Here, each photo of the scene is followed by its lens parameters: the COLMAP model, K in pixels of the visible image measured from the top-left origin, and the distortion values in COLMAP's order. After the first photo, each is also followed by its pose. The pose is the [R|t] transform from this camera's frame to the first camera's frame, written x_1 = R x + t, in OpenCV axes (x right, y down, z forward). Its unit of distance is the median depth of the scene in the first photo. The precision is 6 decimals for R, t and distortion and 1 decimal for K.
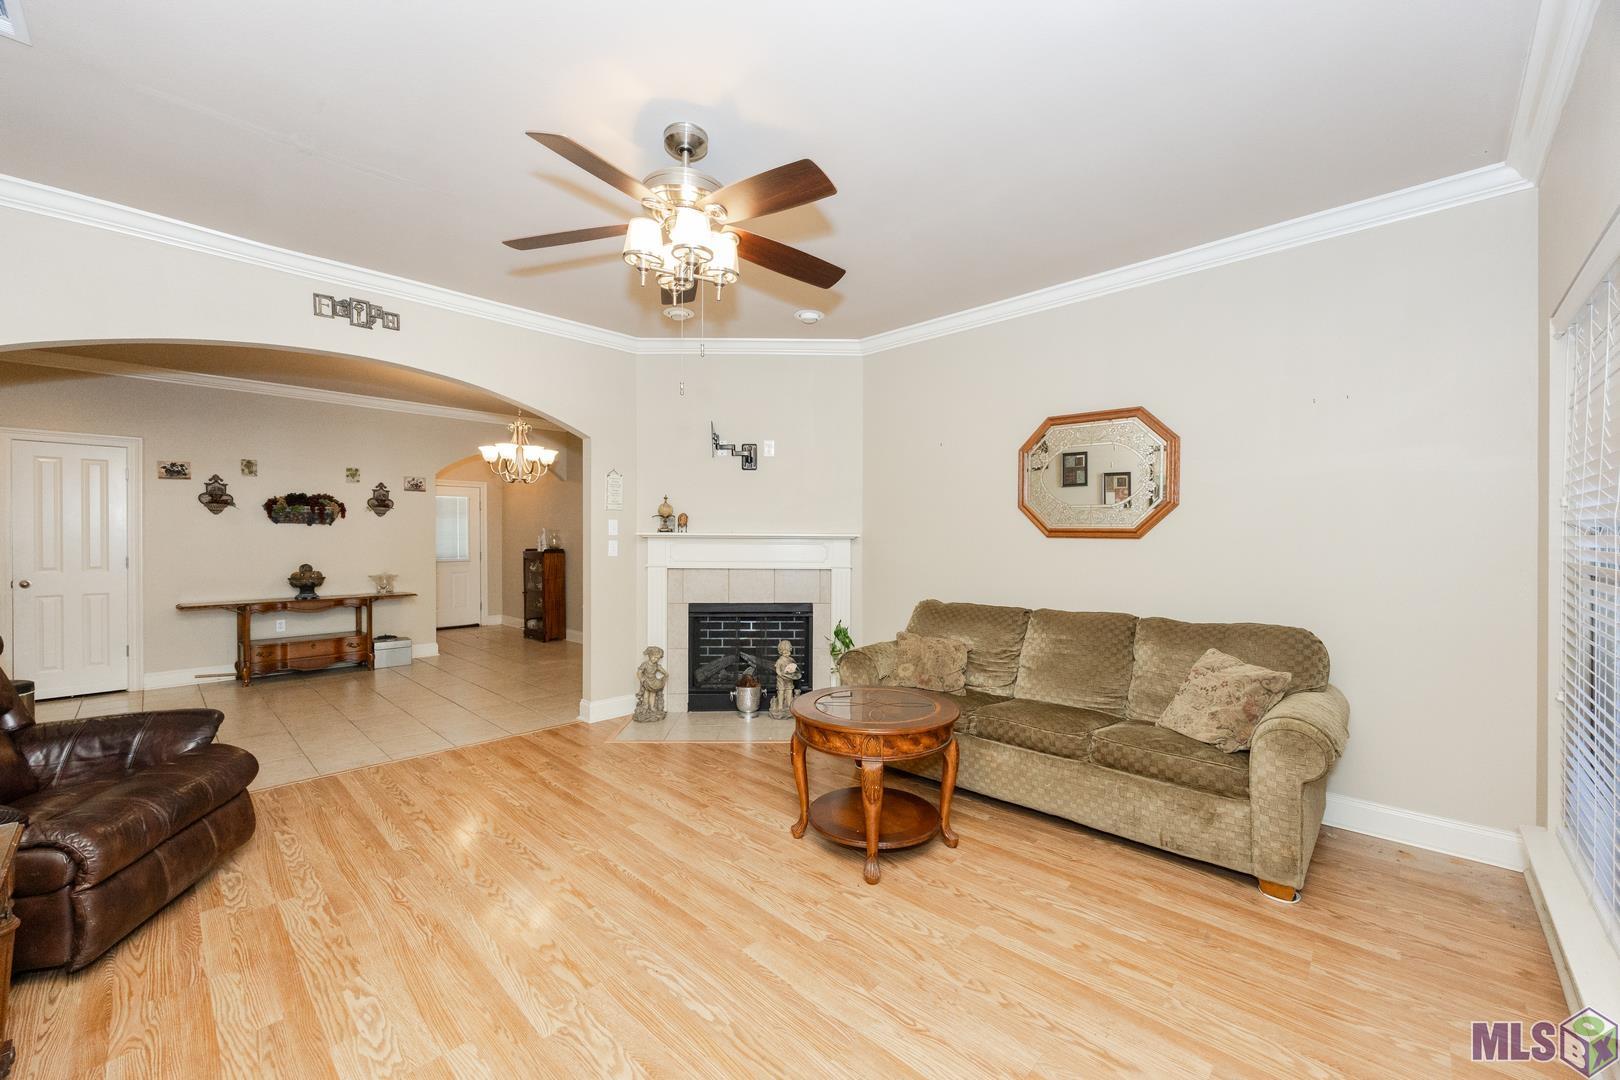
lens RADIAL K [[636.9, 0, 806.5], [0, 636.9, 536.2], [0, 0, 1]] dist [-0.006735, -0.000647]
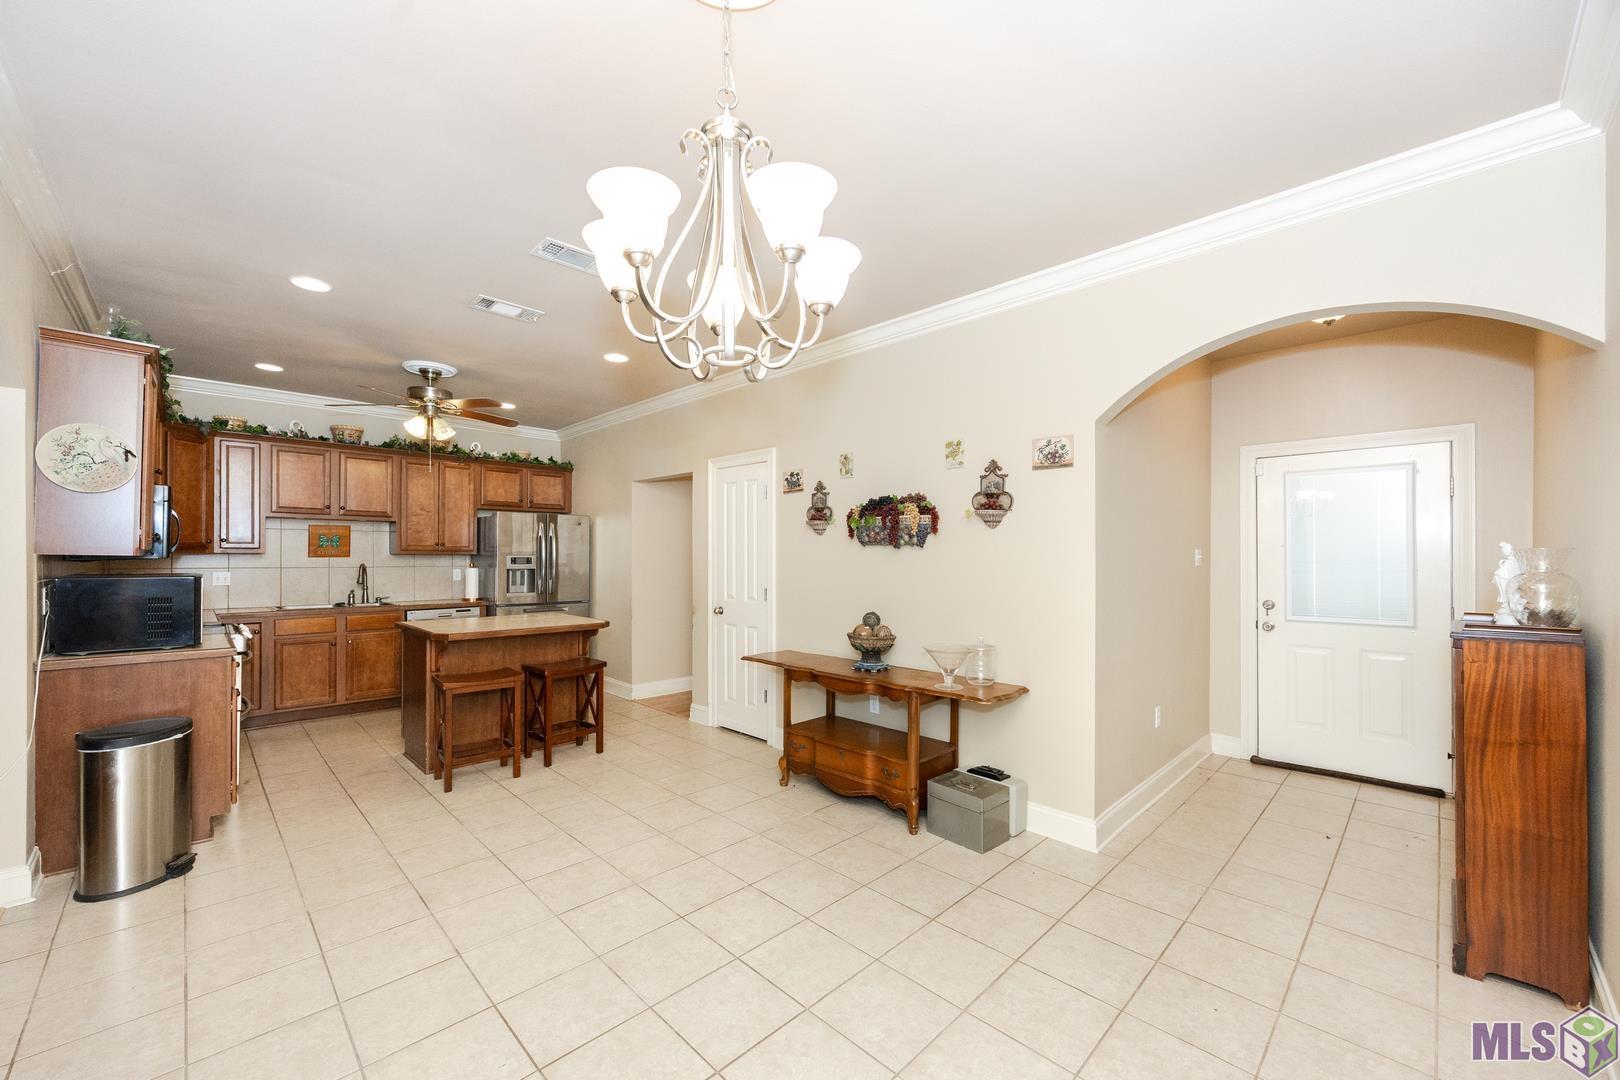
lens RADIAL K [[636.9, 0, 806.6], [0, 636.9, 550.8], [0, 0, 1]] dist [-0.006735, -0.000647]
pose [[-0.029405, -0.006915, -0.999544, -0.183013], [0.001709, 0.999974, -0.006968, -0.010858], [0.999566, -0.001913, -0.029392, 0.962074]]
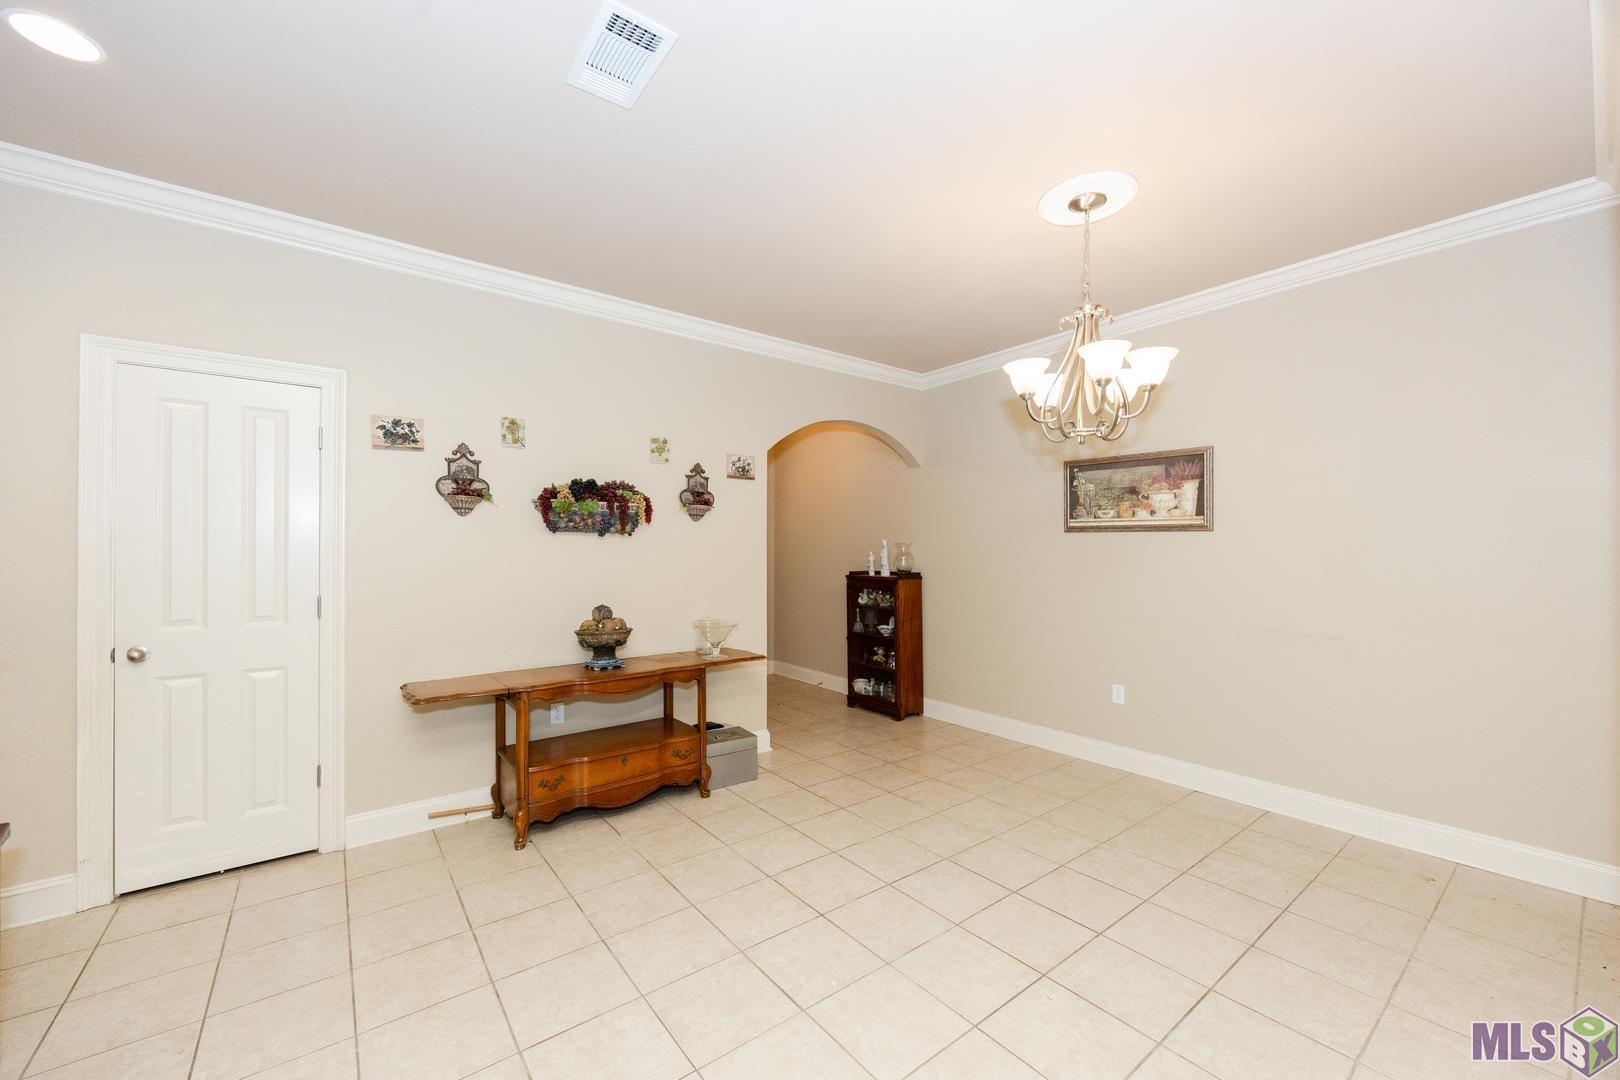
lens RADIAL K [[614.0, 0, 810.0], [0, 614.0, 541.8], [0, 0, 1]] dist [-0.007821, 0.000077]
pose [[0.987996, -0.002633, -0.154458, -0.530948], [0.000975, 0.999941, -0.010808, -0.005880], [0.154477, 0.010528, 0.987940, 0.501025]]
